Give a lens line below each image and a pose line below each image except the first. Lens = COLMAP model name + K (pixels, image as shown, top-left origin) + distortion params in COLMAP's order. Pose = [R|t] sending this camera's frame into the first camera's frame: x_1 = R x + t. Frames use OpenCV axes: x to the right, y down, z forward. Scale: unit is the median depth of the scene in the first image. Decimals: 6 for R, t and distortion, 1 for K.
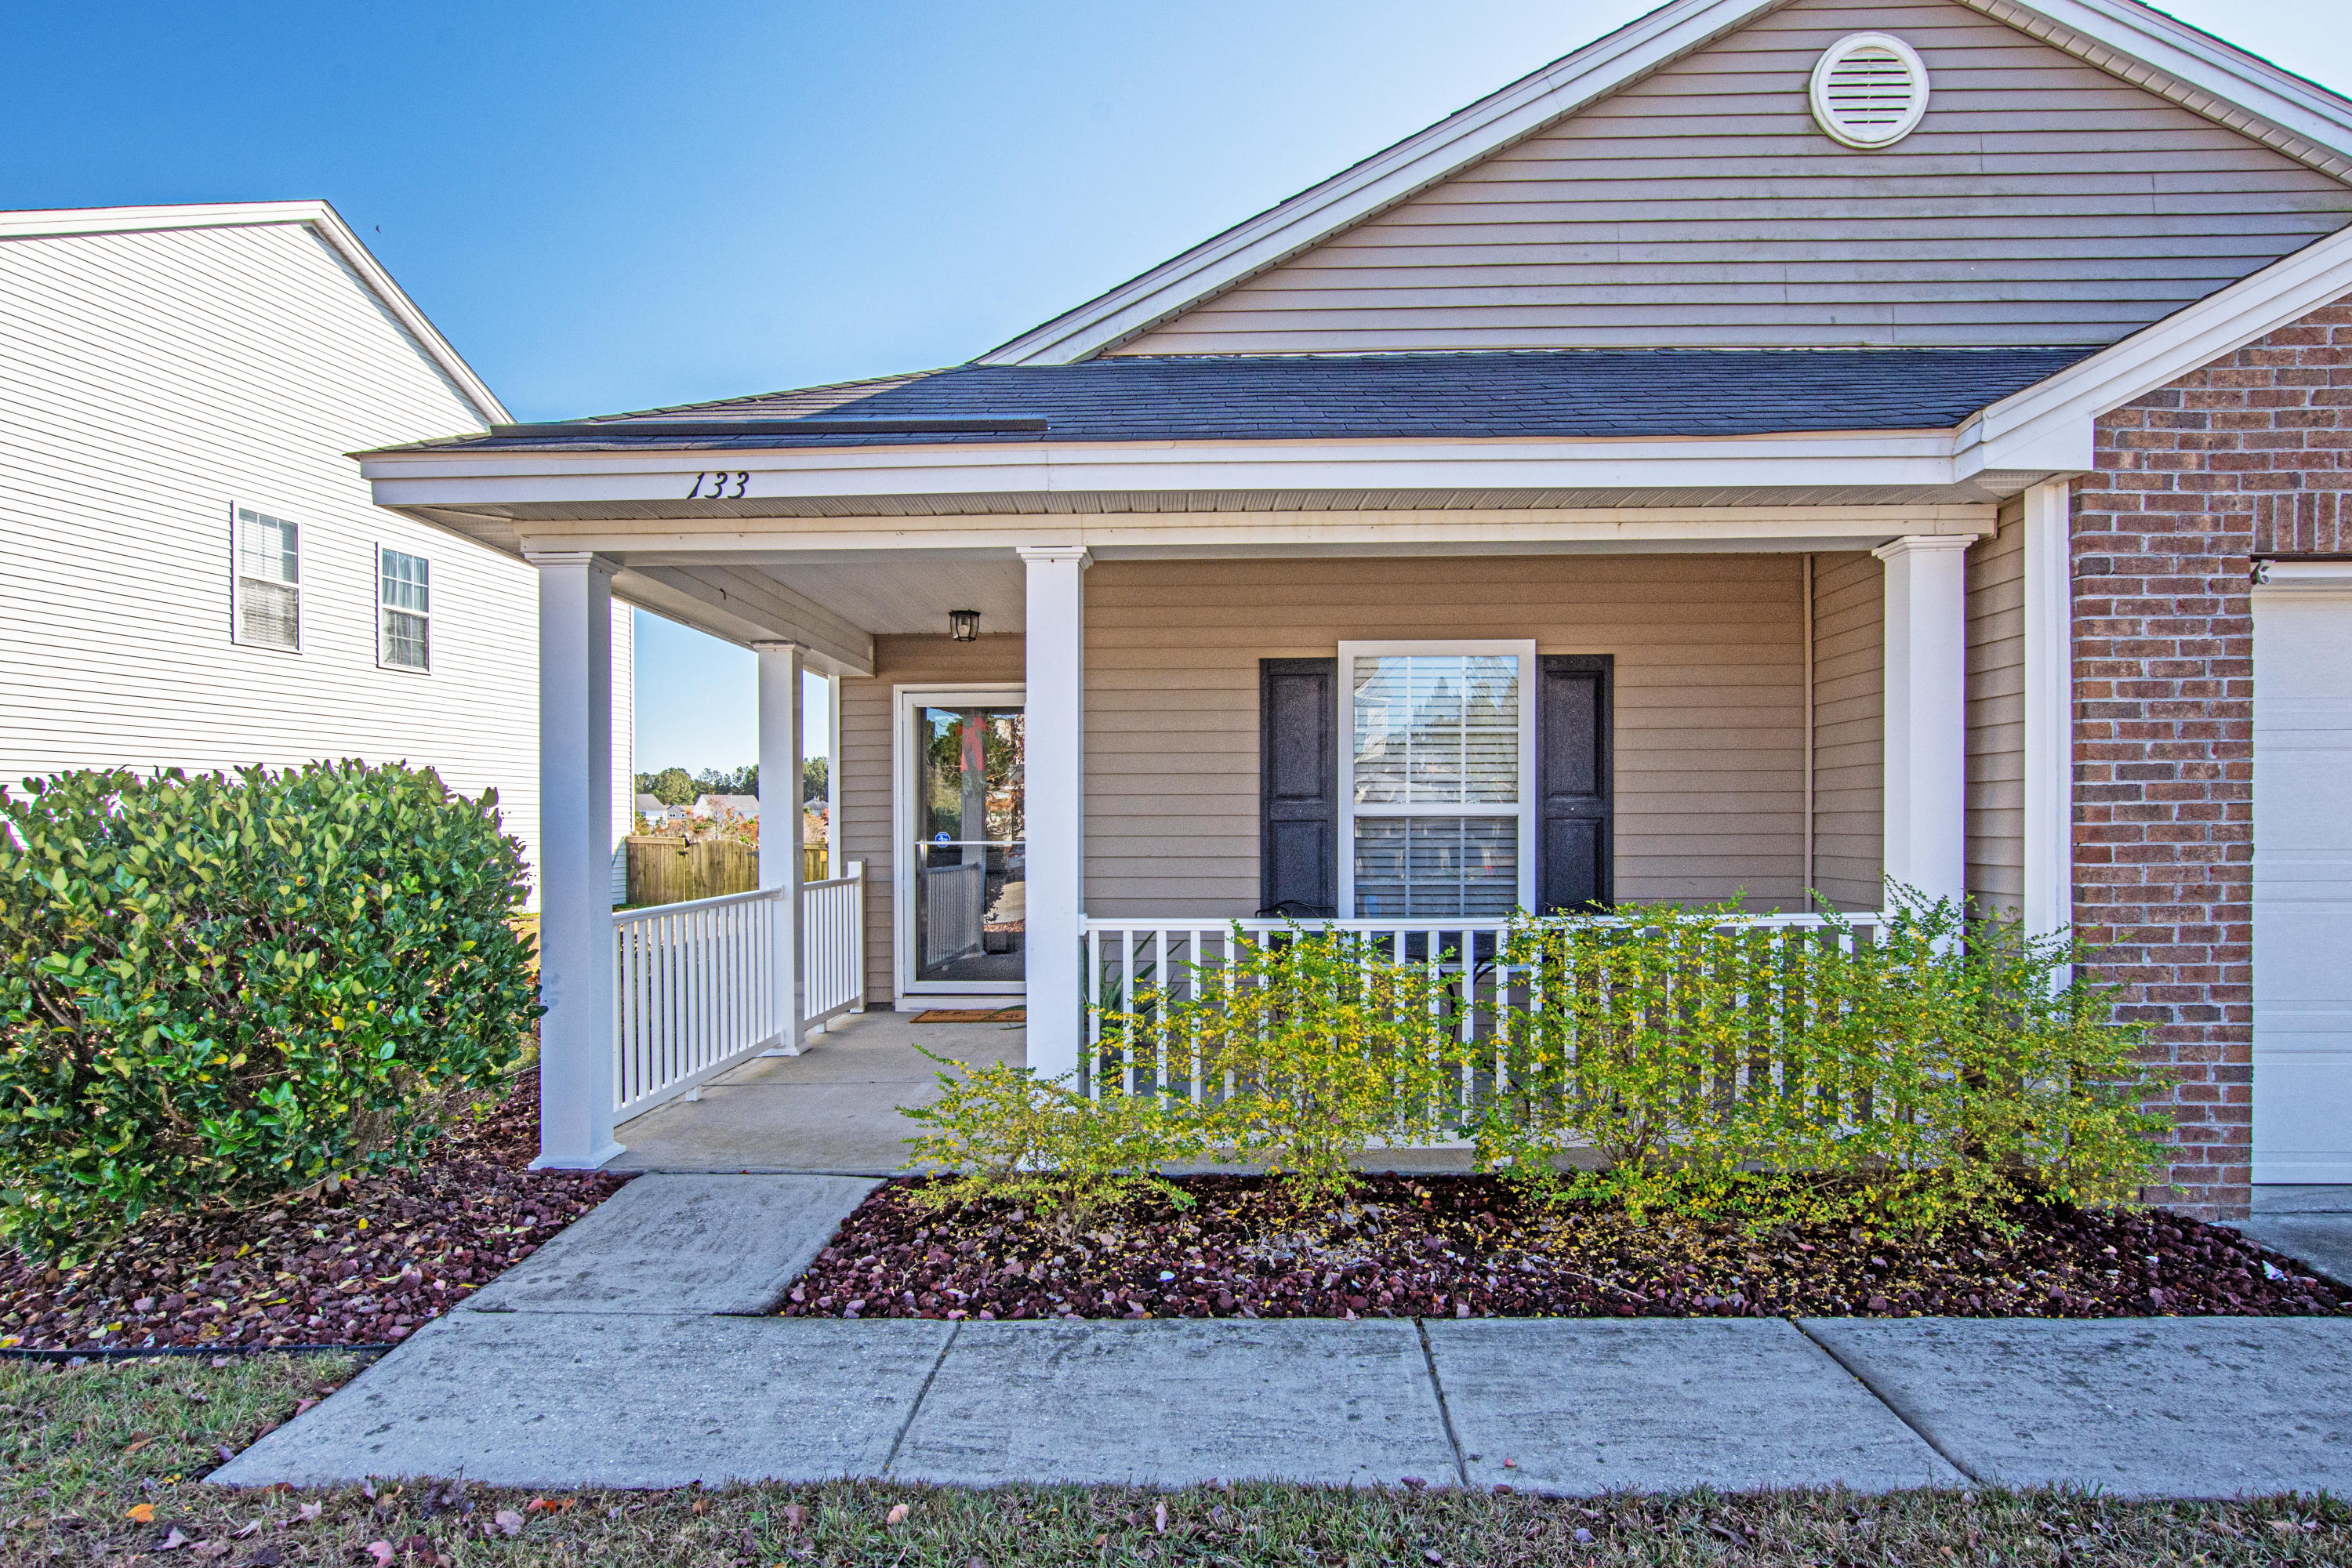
lens RADIAL K [[1248.2, 0, 1214.5], [0, 1248.2, 771.4], [0, 0, 1]] dist [-0.008945, -0.000383]
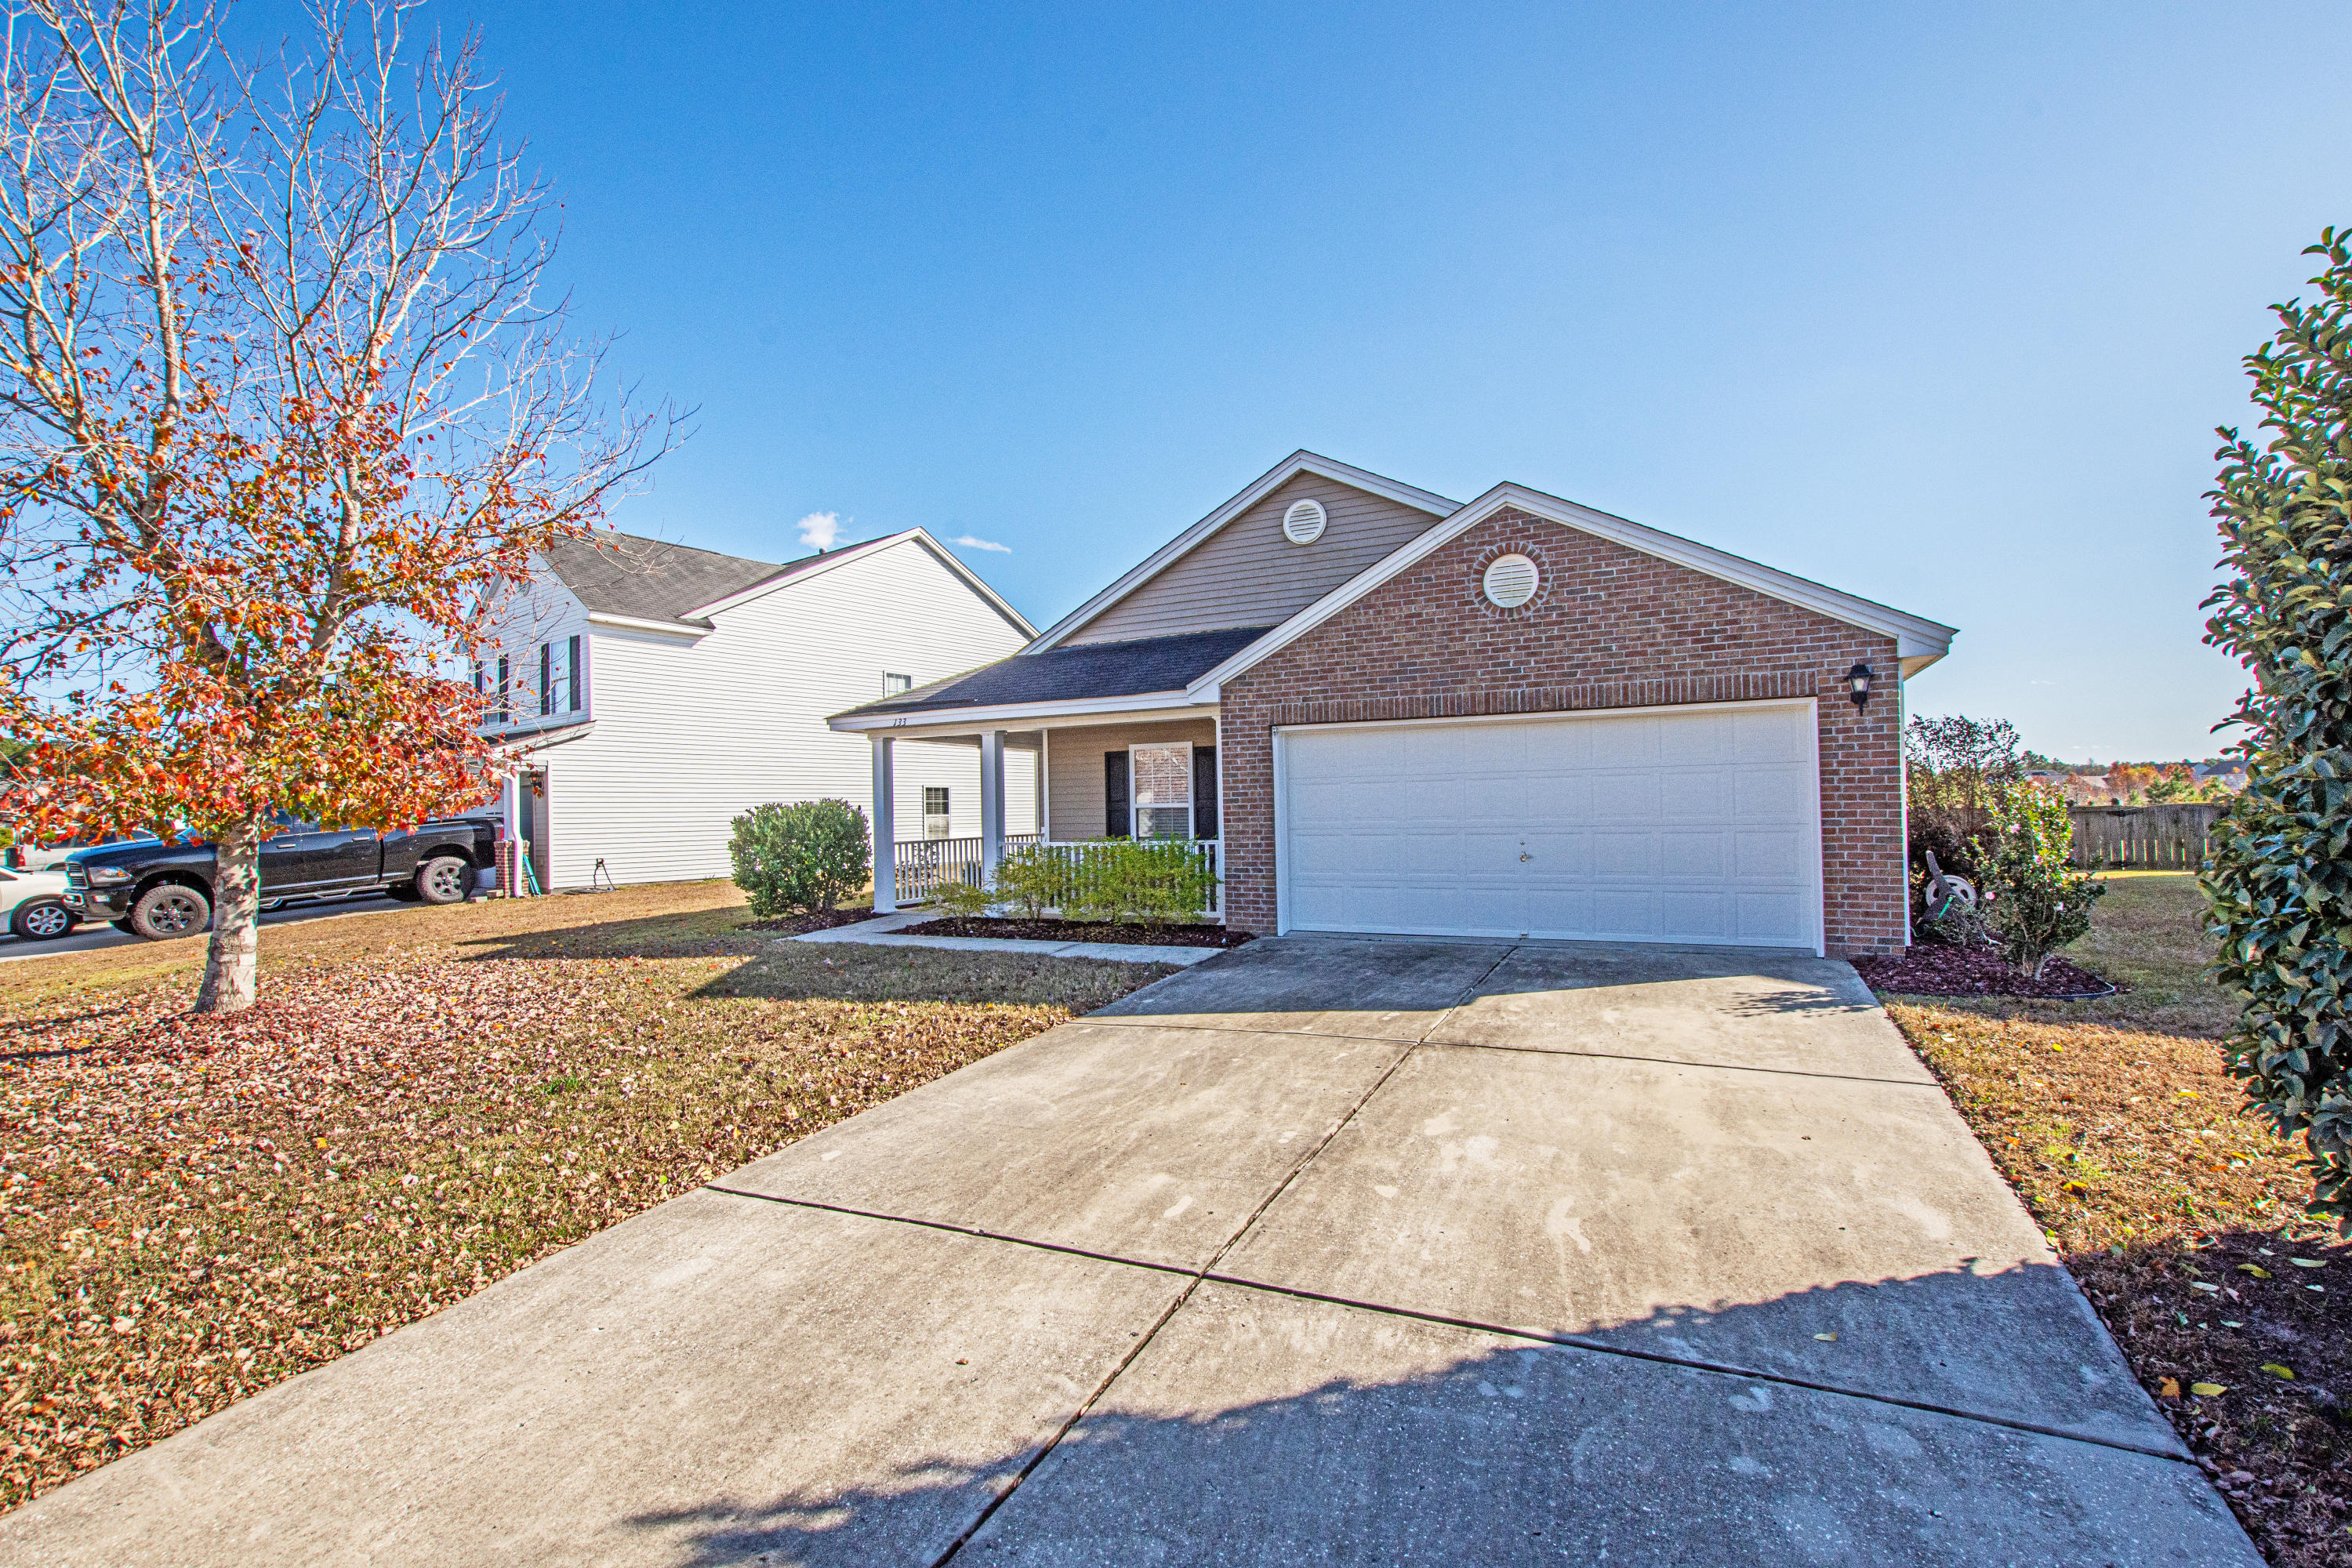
lens RADIAL K [[976.5, 0, 1227.0], [0, 976.5, 746.3], [0, 0, 1]] dist [-0.023093, -0.000120]
pose [[0.915019, -0.037198, -0.401692, 1.550113], [0.030442, 0.999267, -0.023193, -0.058717], [0.402261, 0.008994, 0.915481, -1.182327]]
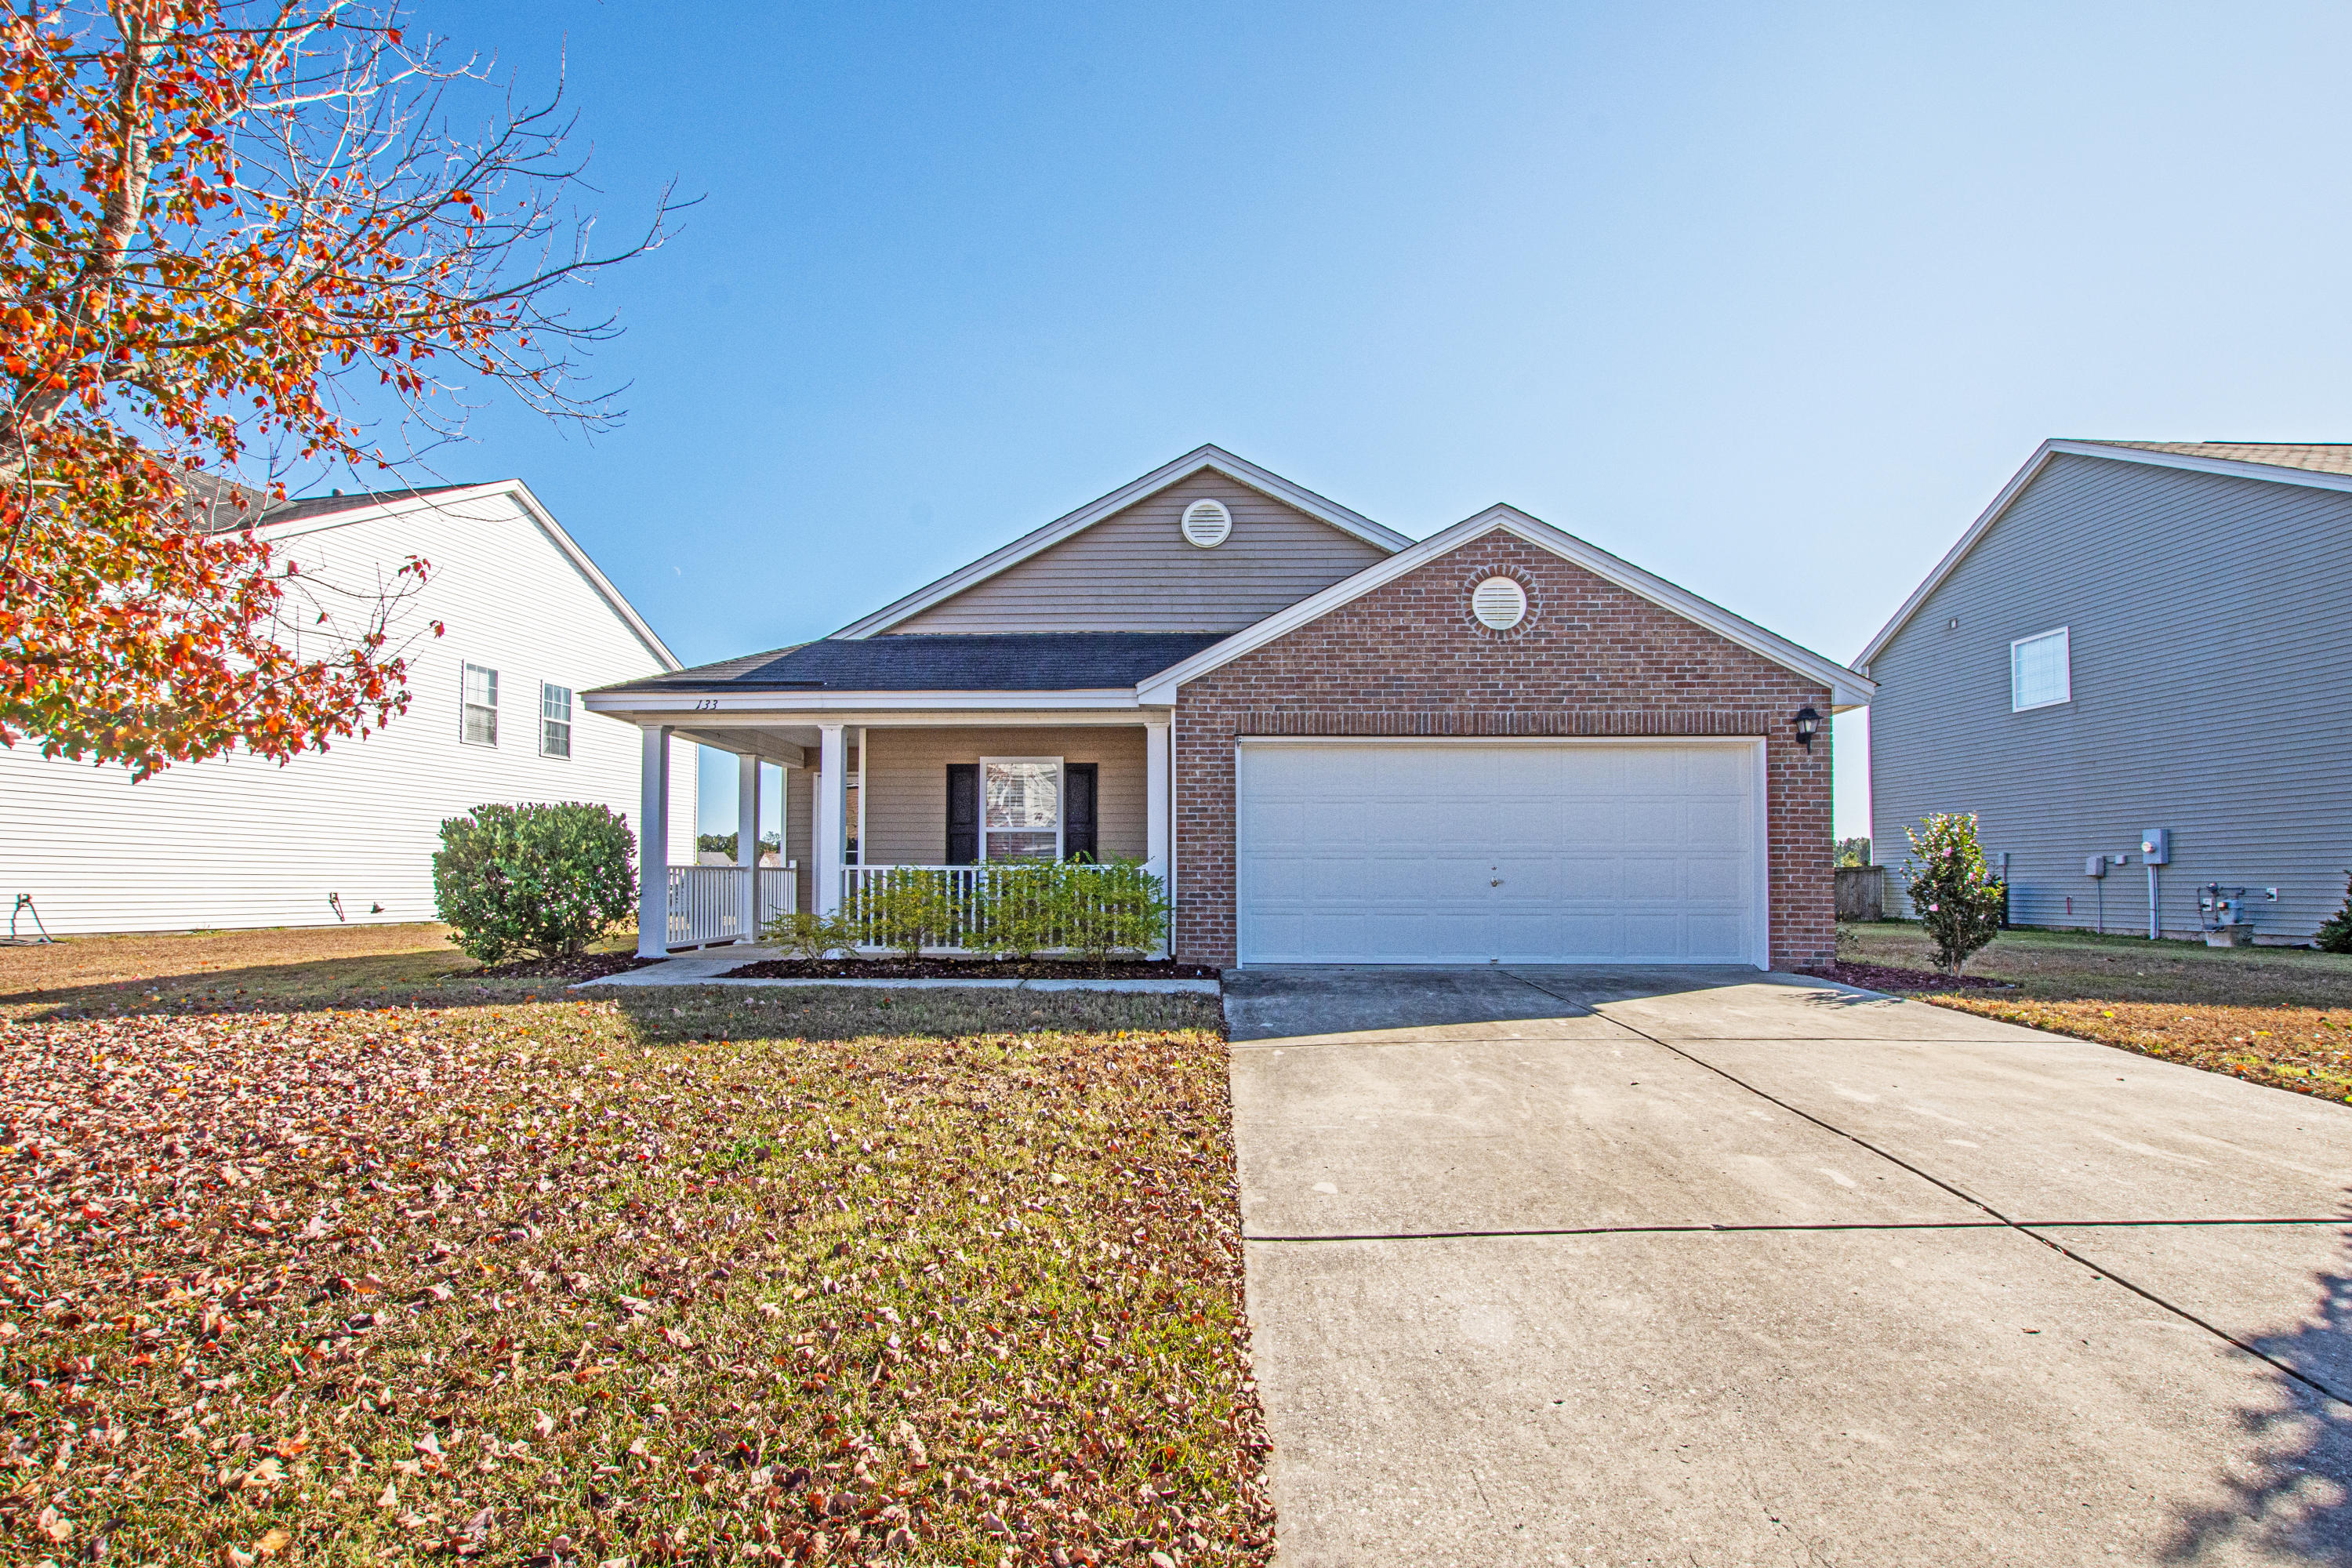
lens RADIAL K [[1047.0, 0, 1173.8], [0, 1047.0, 800.7], [0, 0, 1]] dist [-0.026510, -0.000127]
pose [[0.999843, 0.006565, -0.016428, 0.657354], [-0.007120, 0.999398, -0.033960, 0.054740], [0.016195, 0.034072, 0.999288, -1.248545]]
